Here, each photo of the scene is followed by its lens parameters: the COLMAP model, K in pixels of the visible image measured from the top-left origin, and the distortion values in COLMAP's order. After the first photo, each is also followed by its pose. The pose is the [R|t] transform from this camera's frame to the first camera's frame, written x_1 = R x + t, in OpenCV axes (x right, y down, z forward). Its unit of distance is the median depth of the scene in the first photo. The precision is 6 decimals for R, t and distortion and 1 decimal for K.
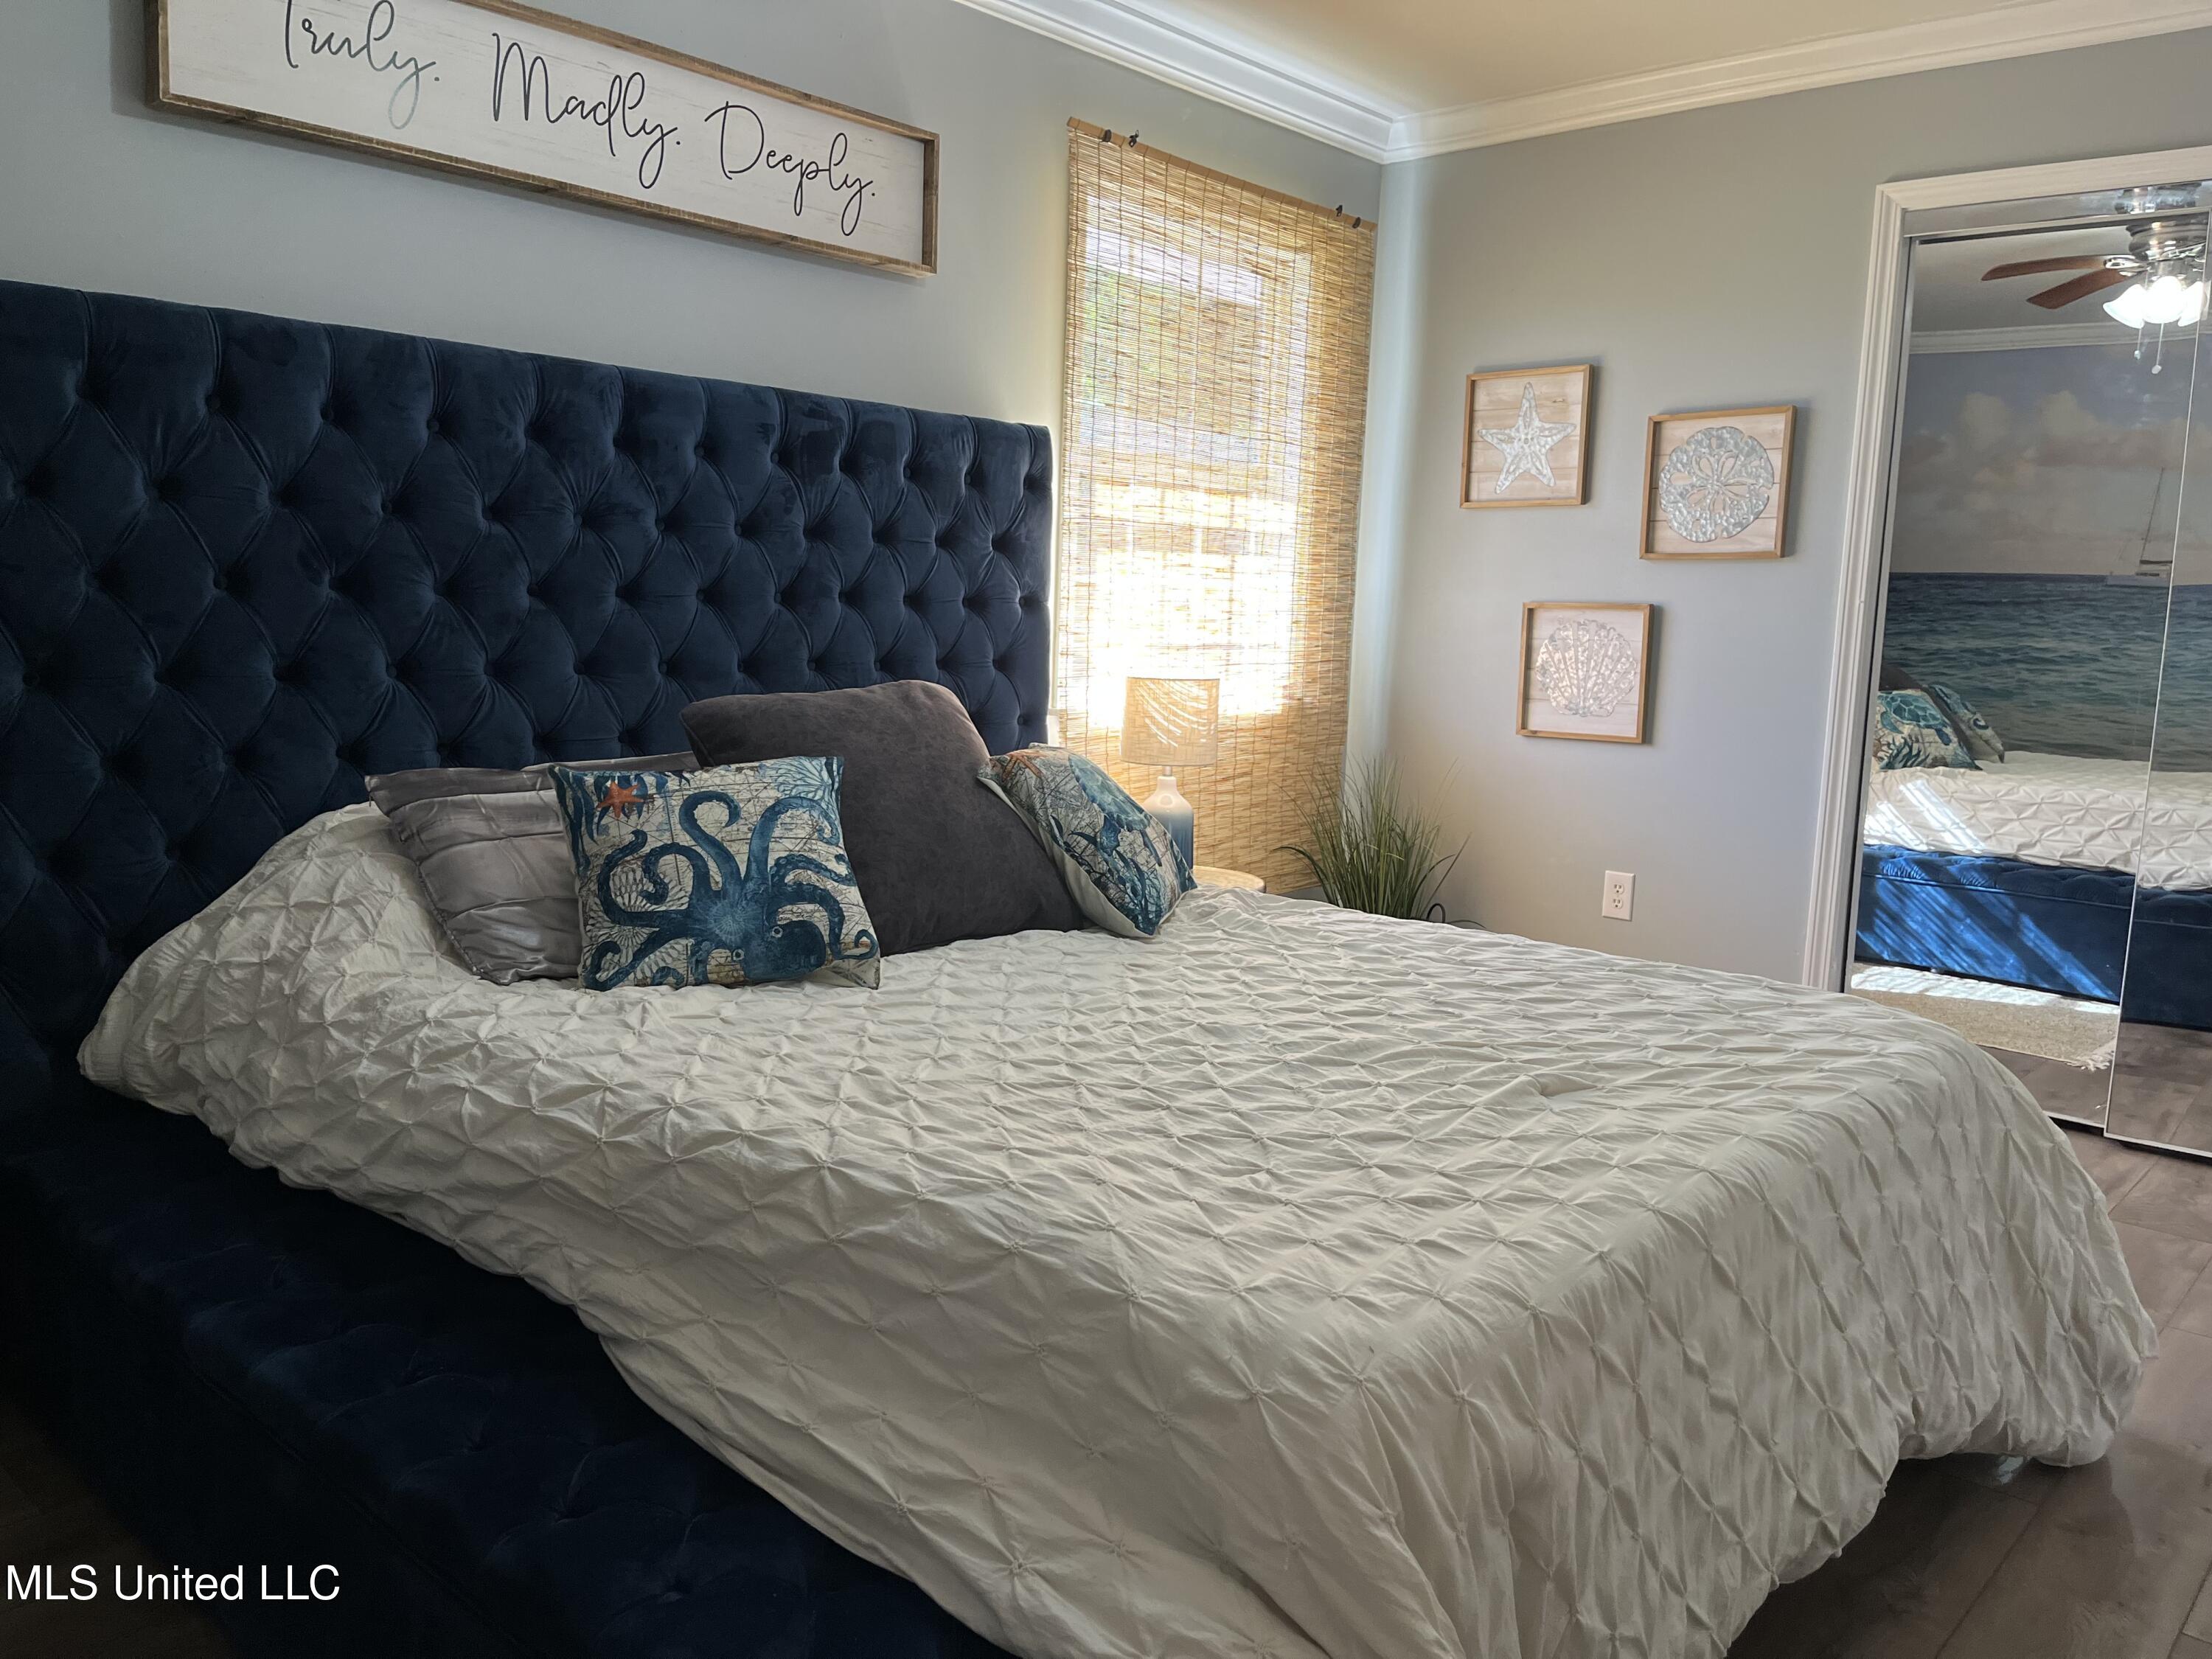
lens RADIAL K [[1674.5, 0, 1111.3], [0, 1674.5, 840.1], [0, 0, 1]] dist [0.086051, -0.103684]
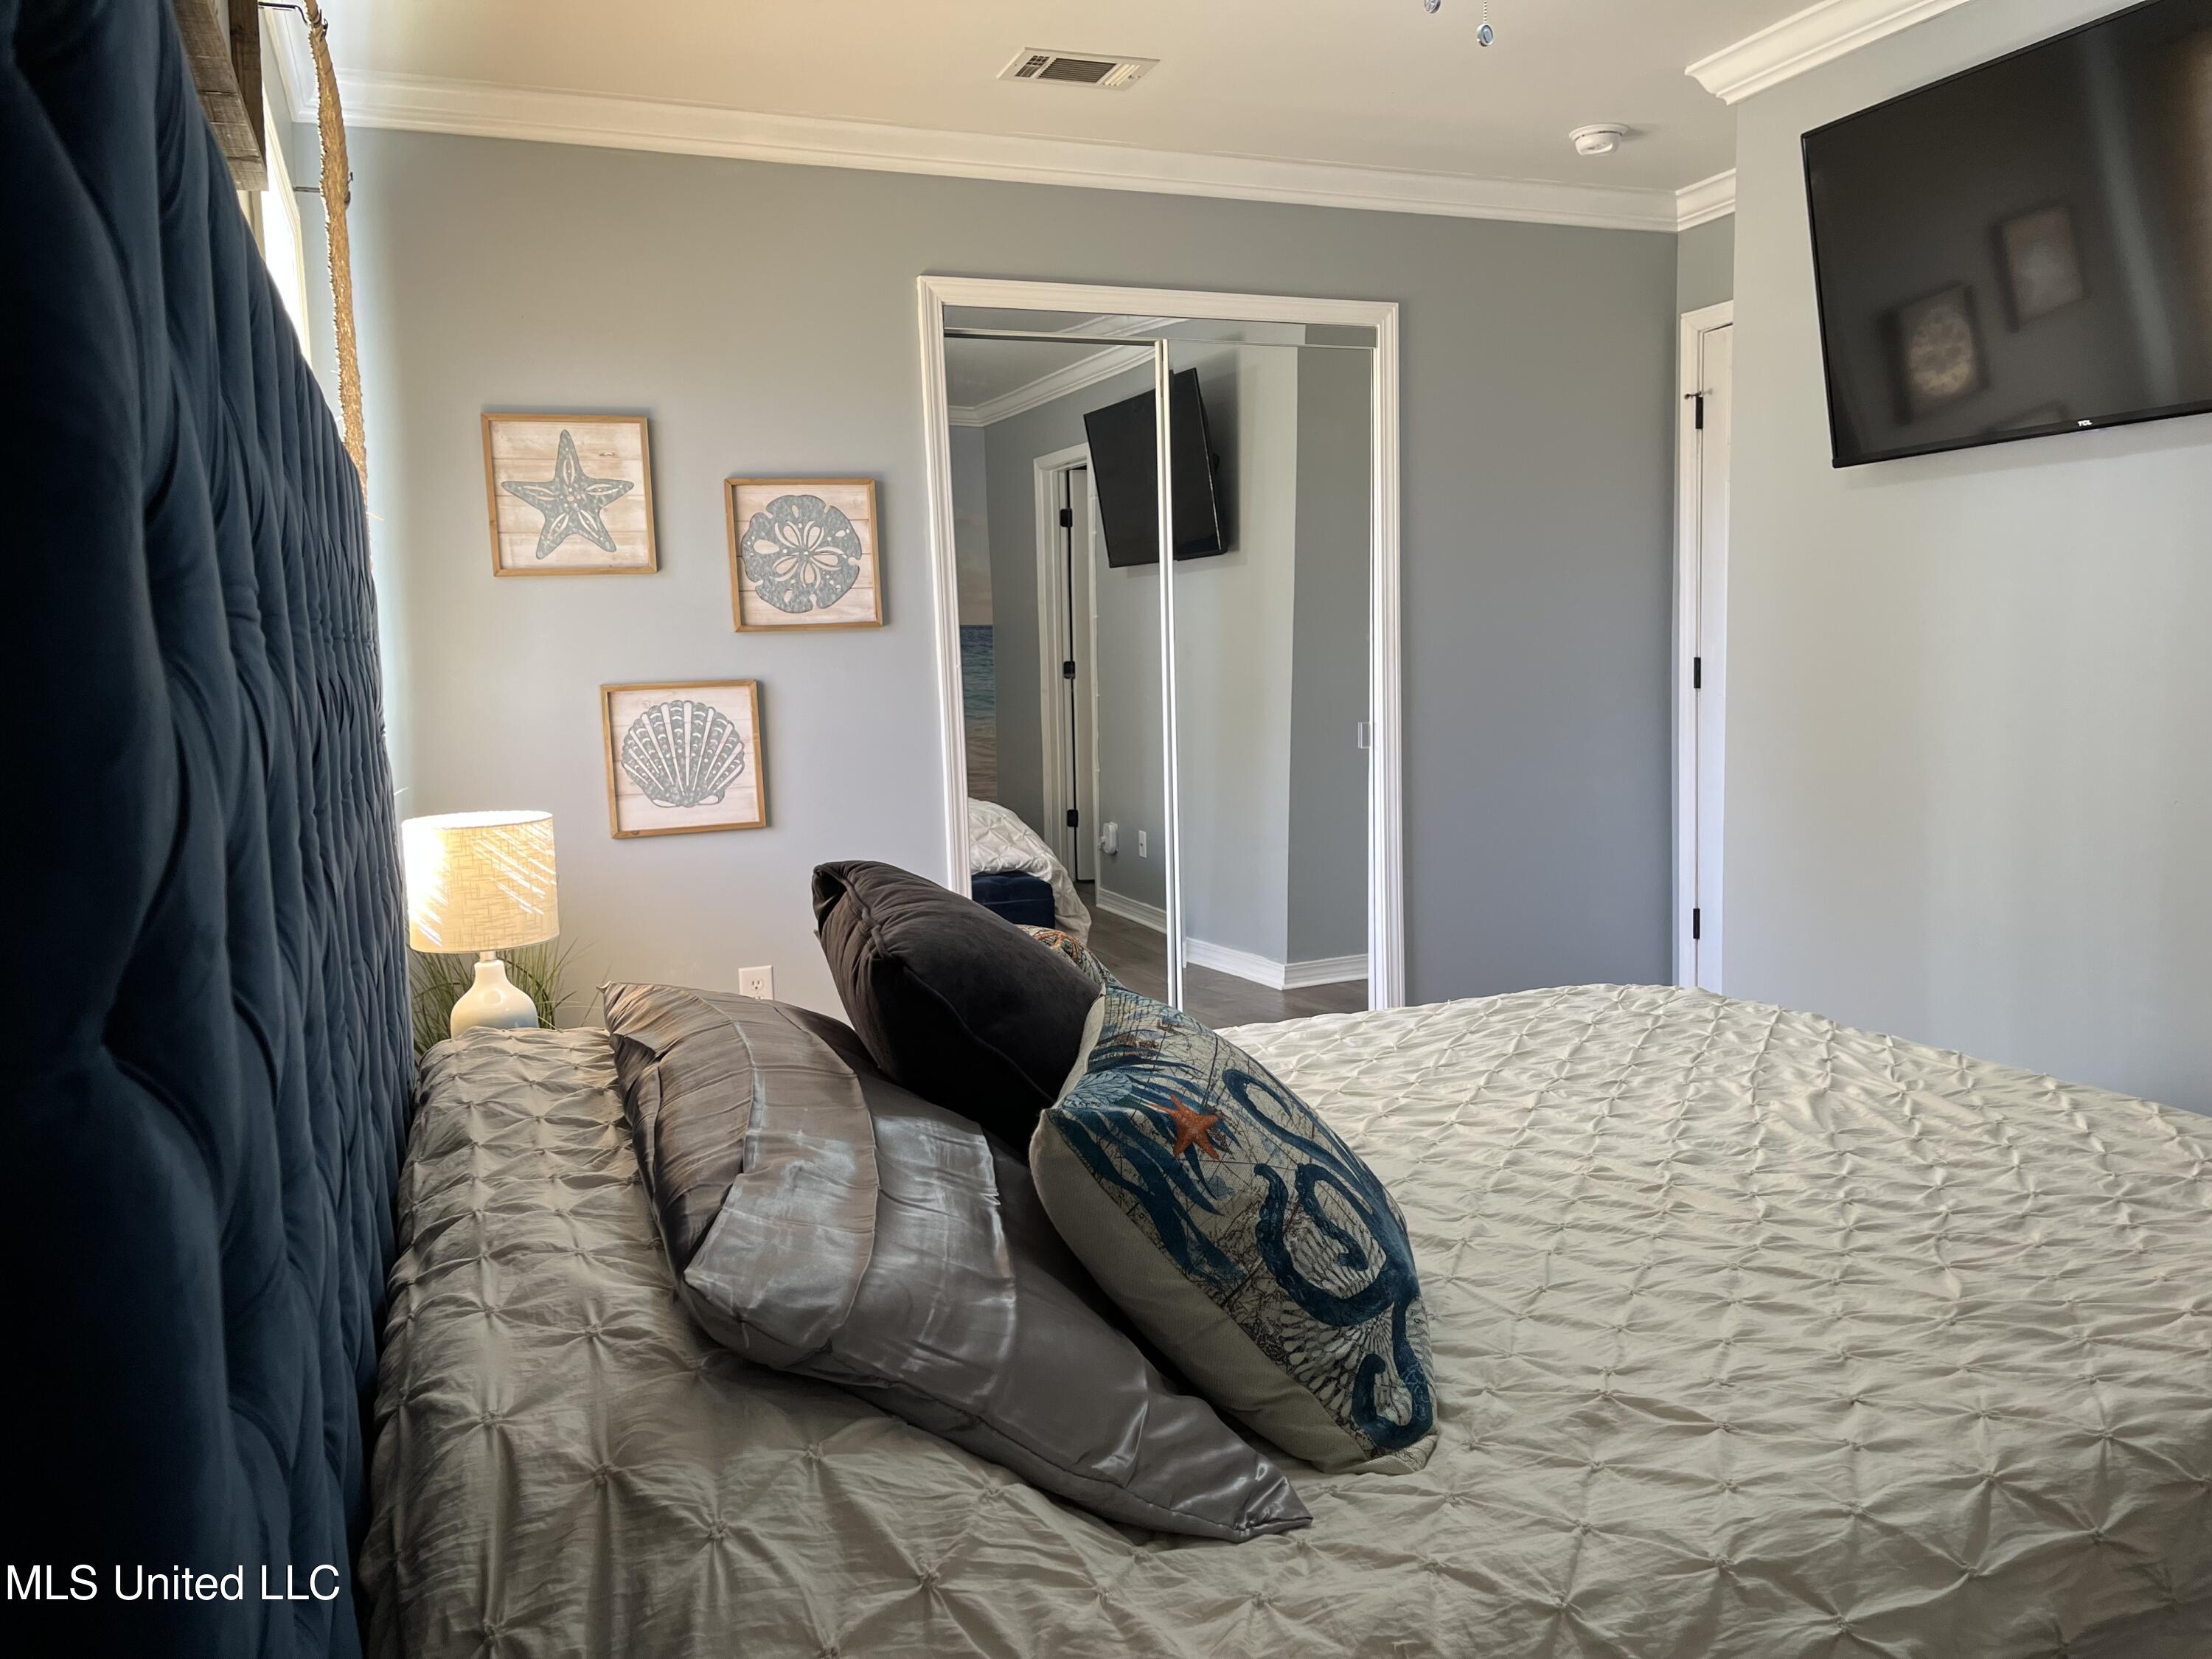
lens RADIAL K [[1650.1, 0, 1102.4], [0, 1650.1, 855.6], [0, 0, 1]] dist [0.076935, -0.129148]
pose [[0.448823, -0.156015, 0.879896, -0.449481], [0.171216, 0.981413, 0.086681, -0.096215], [-0.877065, 0.111748, 0.467193, 0.438465]]
